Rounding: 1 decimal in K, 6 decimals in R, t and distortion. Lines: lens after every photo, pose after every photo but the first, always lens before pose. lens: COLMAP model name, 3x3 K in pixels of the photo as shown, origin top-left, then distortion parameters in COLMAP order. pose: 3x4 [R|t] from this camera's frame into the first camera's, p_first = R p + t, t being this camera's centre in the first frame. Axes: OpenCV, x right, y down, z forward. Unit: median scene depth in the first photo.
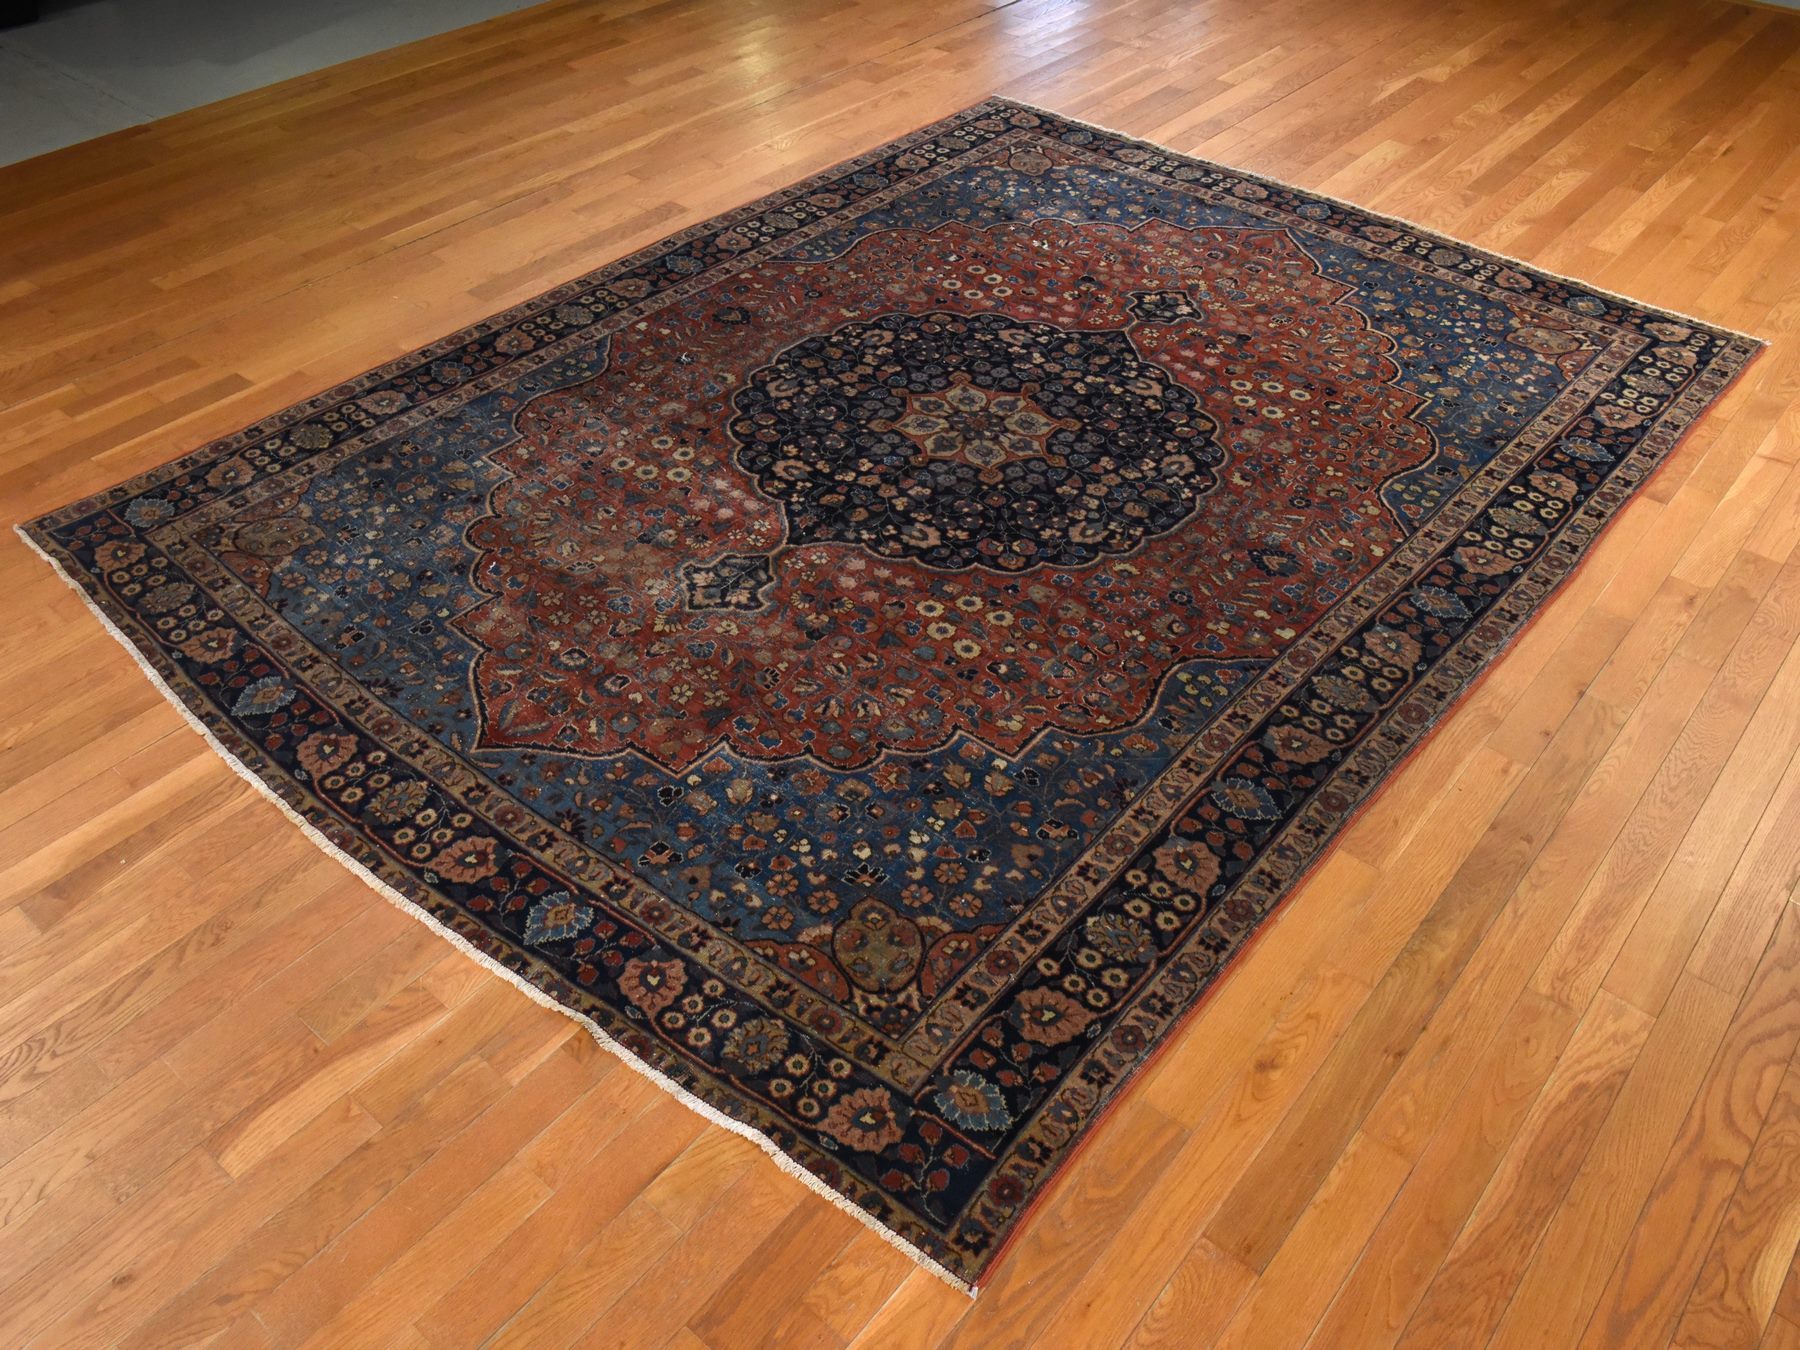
lens RADIAL K [[1699.9, 0, 900.0], [0, 1699.9, 675.0], [0, 0, 1]] dist [-0.009679, 0.007253]
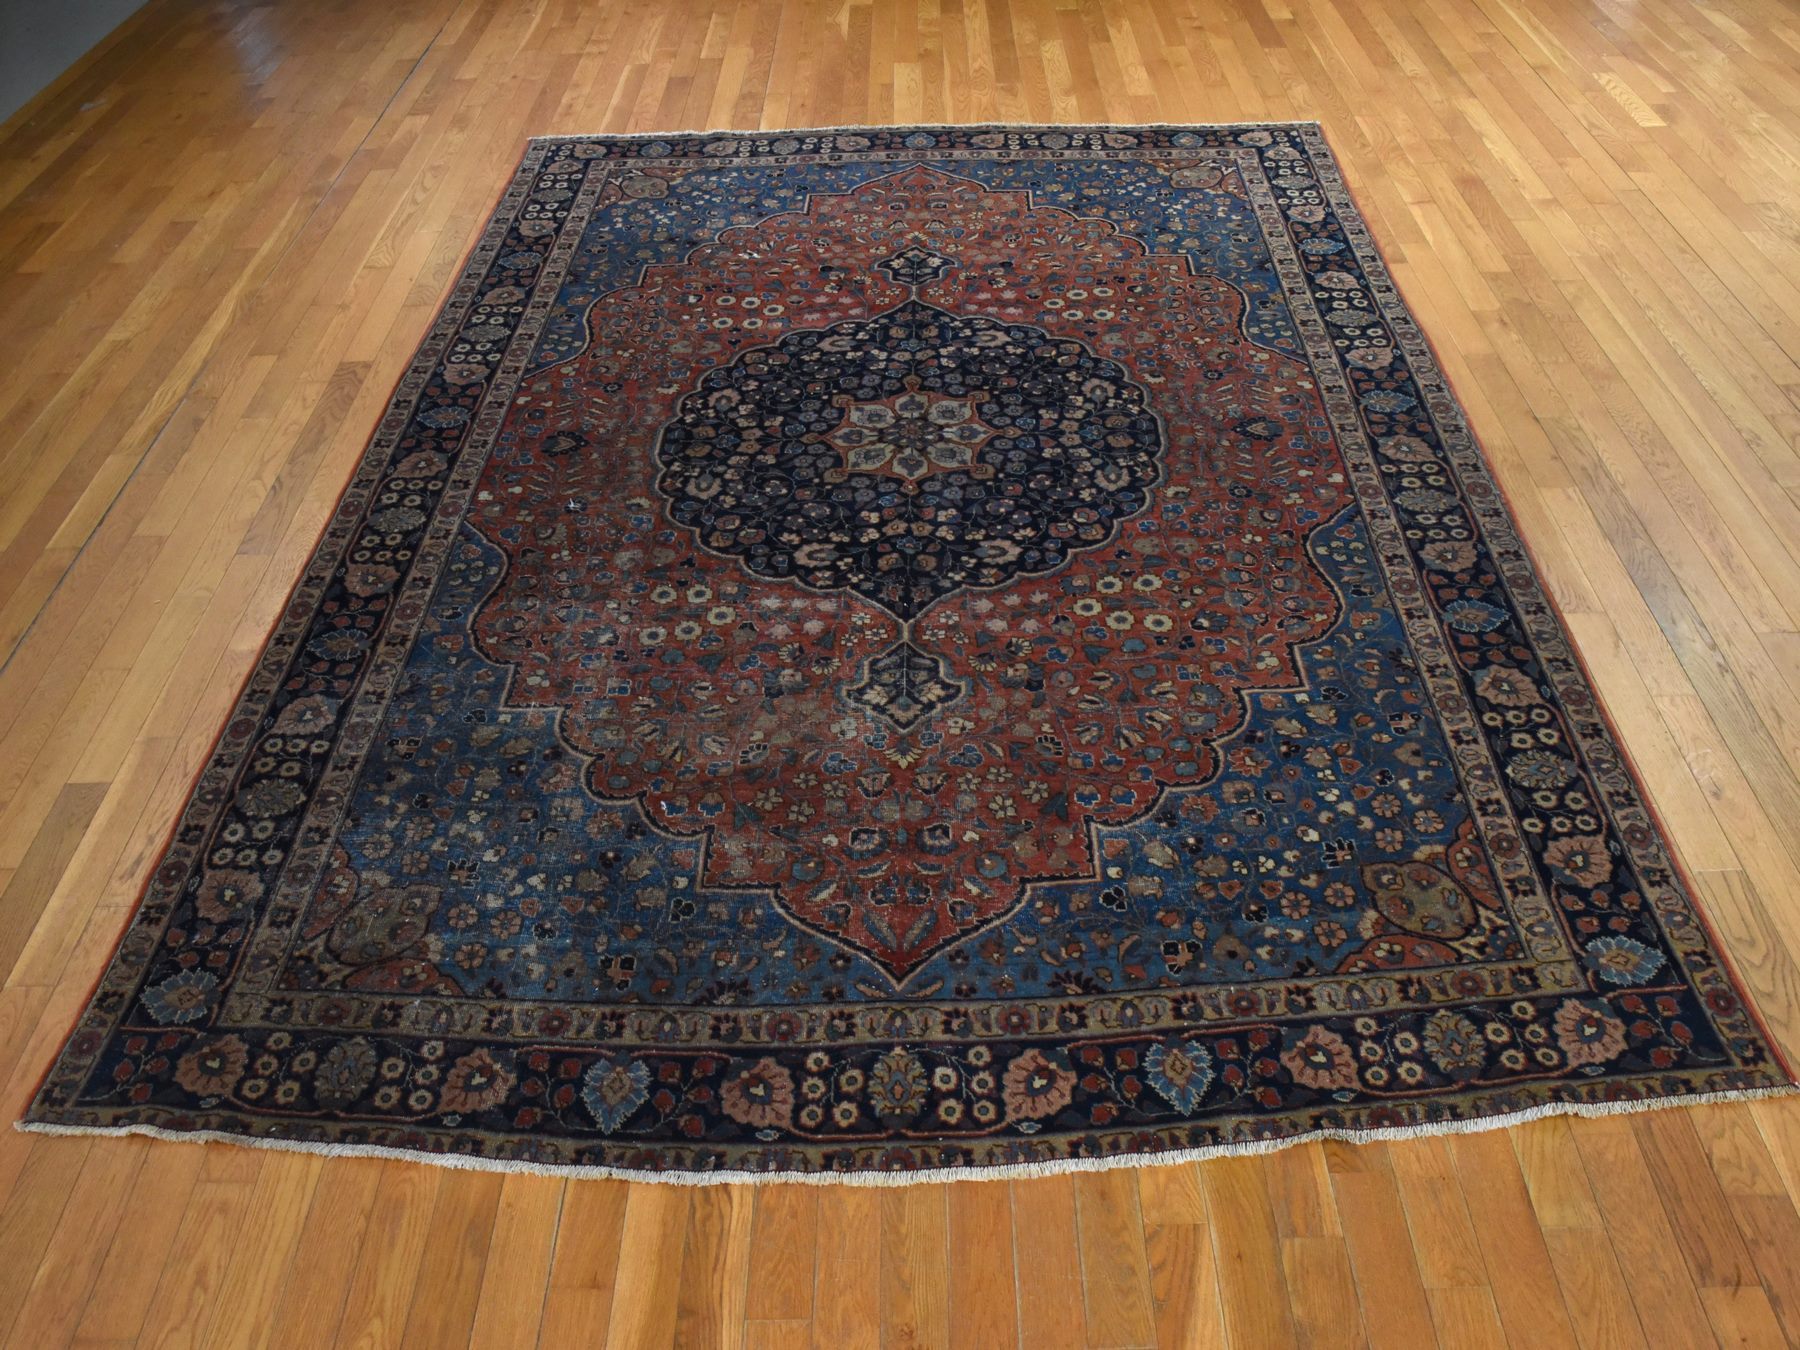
lens RADIAL K [[1395.9, 0, 900.0], [0, 1395.9, 675.0], [0, 0, 1]] dist [-0.027253, -0.014724]
pose [[0.733039, -0.489494, 0.472282, -0.491157], [0.442113, 0.870548, 0.216062, -0.240403], [-0.516905, 0.050420, 0.854557, 0.363294]]
